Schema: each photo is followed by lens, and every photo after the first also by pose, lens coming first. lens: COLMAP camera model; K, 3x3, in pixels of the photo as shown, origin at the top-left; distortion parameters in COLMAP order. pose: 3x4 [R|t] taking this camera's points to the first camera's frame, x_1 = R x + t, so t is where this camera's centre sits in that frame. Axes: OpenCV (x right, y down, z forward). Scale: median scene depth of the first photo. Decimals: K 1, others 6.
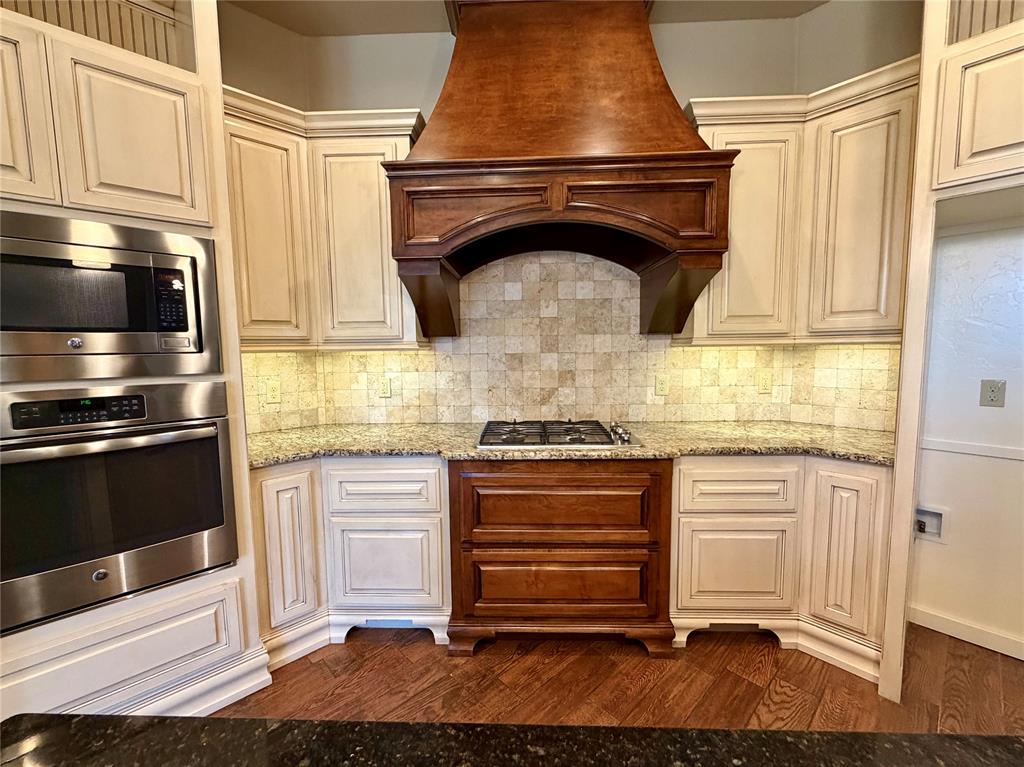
lens RADIAL K [[426.5, 0, 509.8], [0, 426.5, 385.6], [0, 0, 1]] dist [-0.000476, -0.000221]
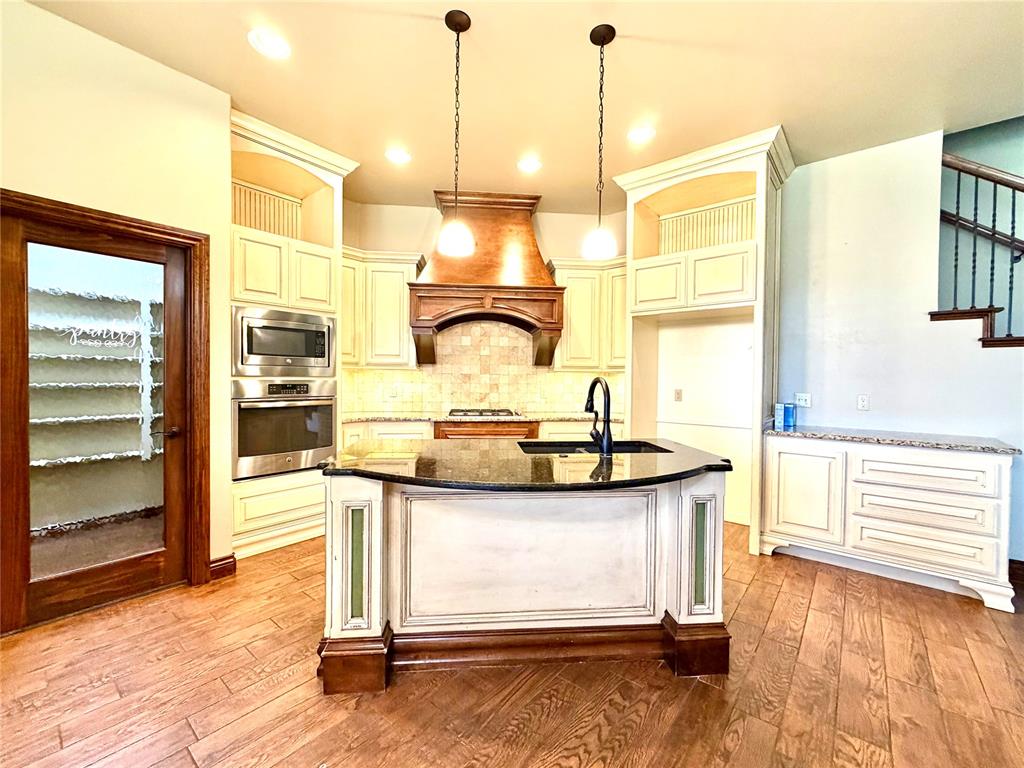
lens RADIAL K [[426.5, 0, 509.8], [0, 426.5, 386.1], [0, 0, 1]] dist [-0.000476, -0.000221]
pose [[0.991974, 0.021620, 0.124579, -0.036495], [-0.012752, 0.997356, -0.071547, 0.129150], [-0.125796, 0.069384, 0.989627, -1.026631]]
